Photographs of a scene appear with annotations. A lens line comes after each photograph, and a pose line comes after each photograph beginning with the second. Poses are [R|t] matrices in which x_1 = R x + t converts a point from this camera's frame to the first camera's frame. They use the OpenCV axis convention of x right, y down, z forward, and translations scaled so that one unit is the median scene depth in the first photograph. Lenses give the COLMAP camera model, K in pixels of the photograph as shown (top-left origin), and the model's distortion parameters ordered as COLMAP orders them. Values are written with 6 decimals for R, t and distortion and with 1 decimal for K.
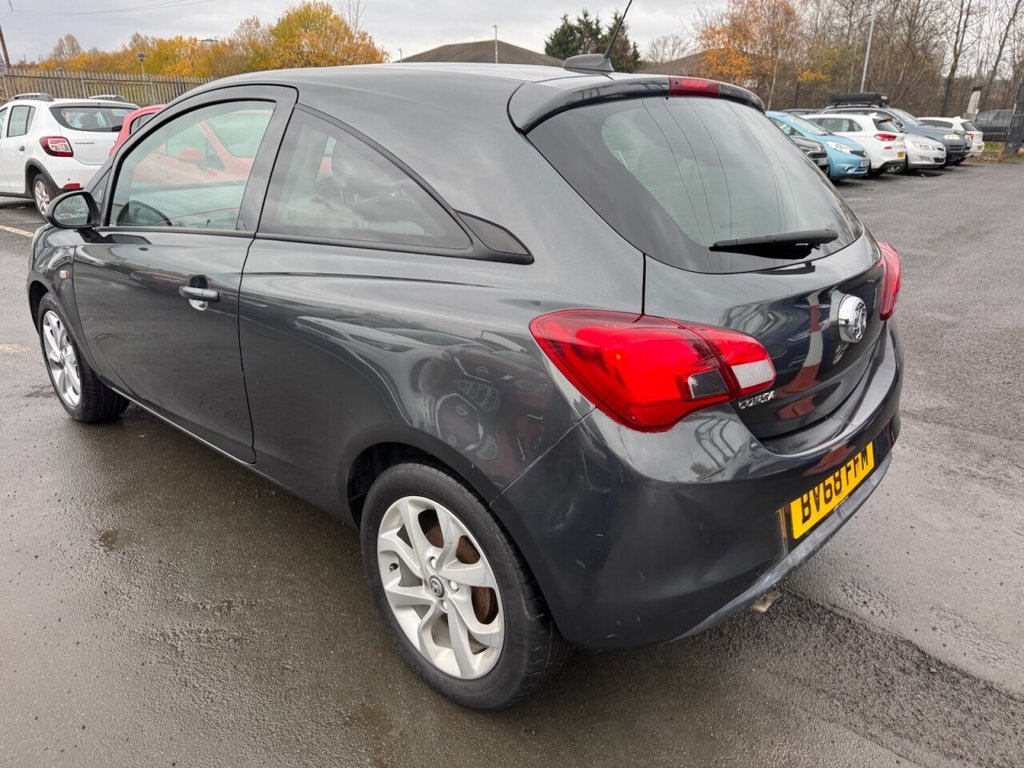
lens RADIAL K [[738.7, 0, 510.7], [0, 738.7, 379.3], [0, 0, 1]] dist [0.000706, -0.005831]
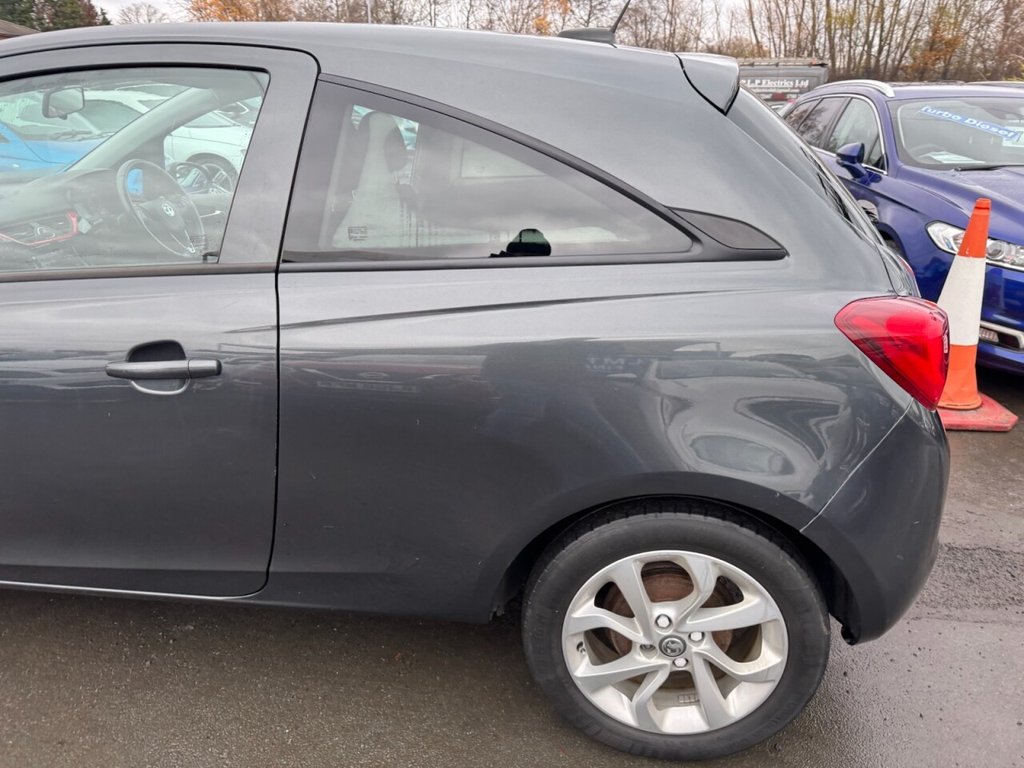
lens RADIAL K [[735.0, 0, 505.9], [0, 735.0, 379.6], [0, 0, 1]] dist [0.005136, -0.010710]
pose [[0.811379, -0.202130, 0.548459, -0.463968], [0.186207, 0.978804, 0.085259, -0.092318], [-0.554068, 0.032950, 0.831819, 0.266700]]
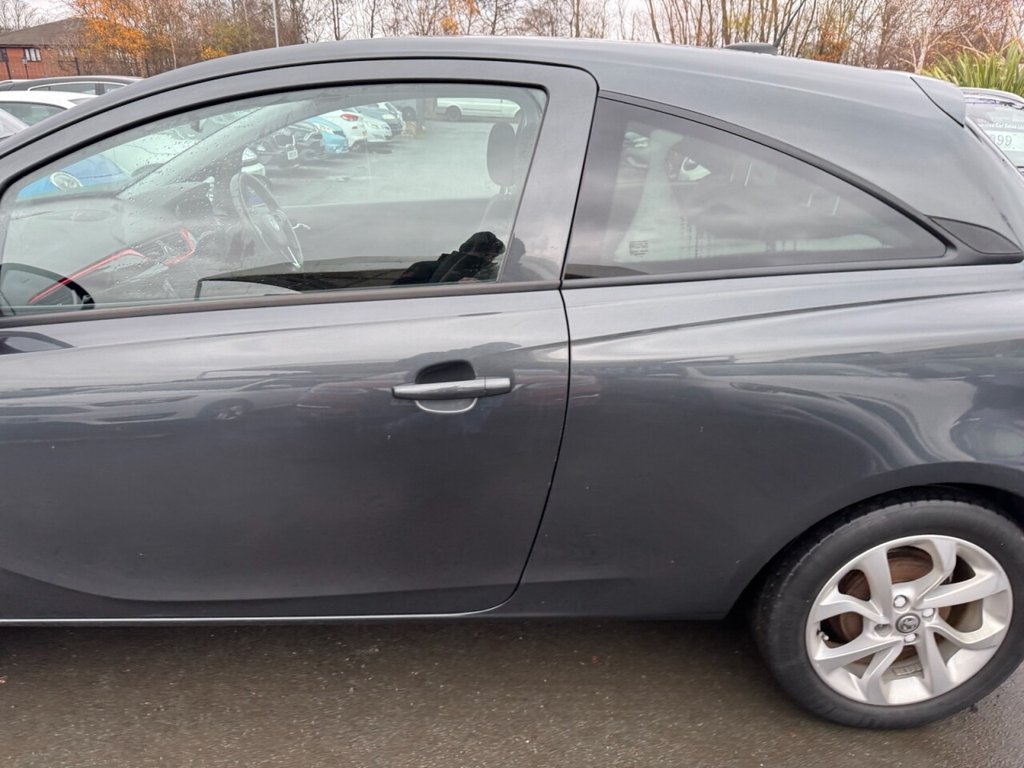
lens RADIAL K [[728.7, 0, 509.3], [0, 728.7, 394.7], [0, 0, 1]] dist [0.046421, -0.066901]
pose [[0.726997, -0.249208, 0.639821, -0.685781], [0.219799, 0.967244, 0.126991, -0.156675], [-0.650510, 0.048310, 0.757960, 0.425820]]
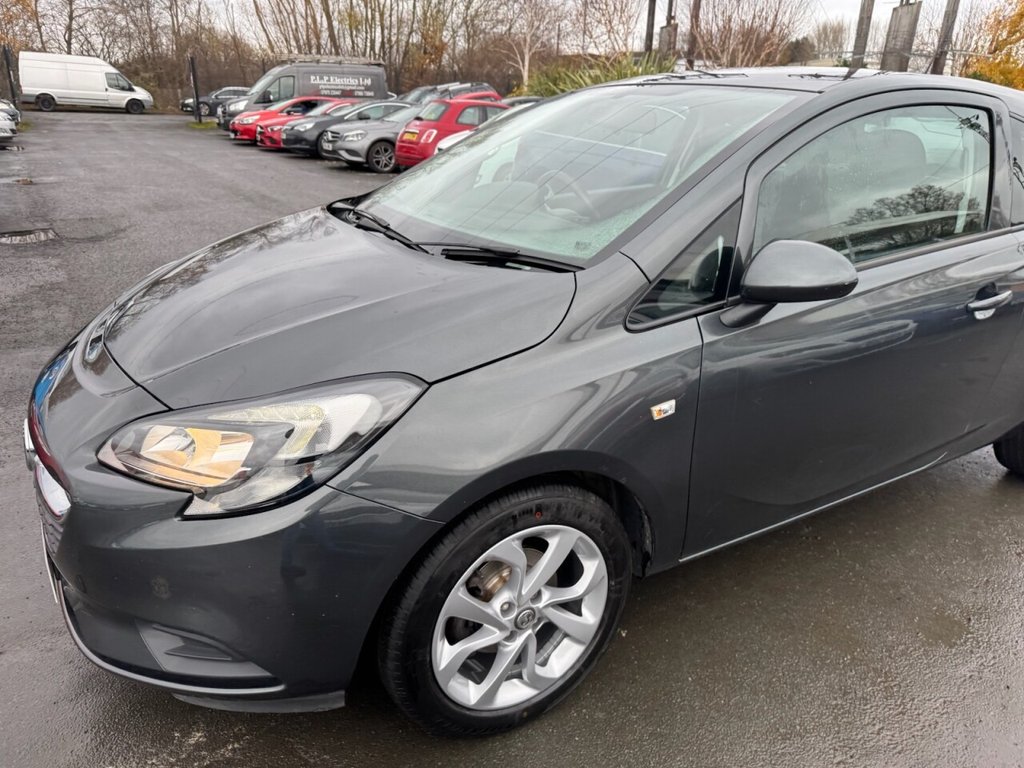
lens RADIAL K [[746.7, 0, 515.5], [0, 746.7, 358.4], [0, 0, 1]] dist [0.002318, -0.004193]
pose [[0.283040, -0.304007, 0.909653, -1.346361], [0.291044, 0.930938, 0.220562, -0.394171], [-0.913883, 0.202322, 0.351972, 1.081255]]
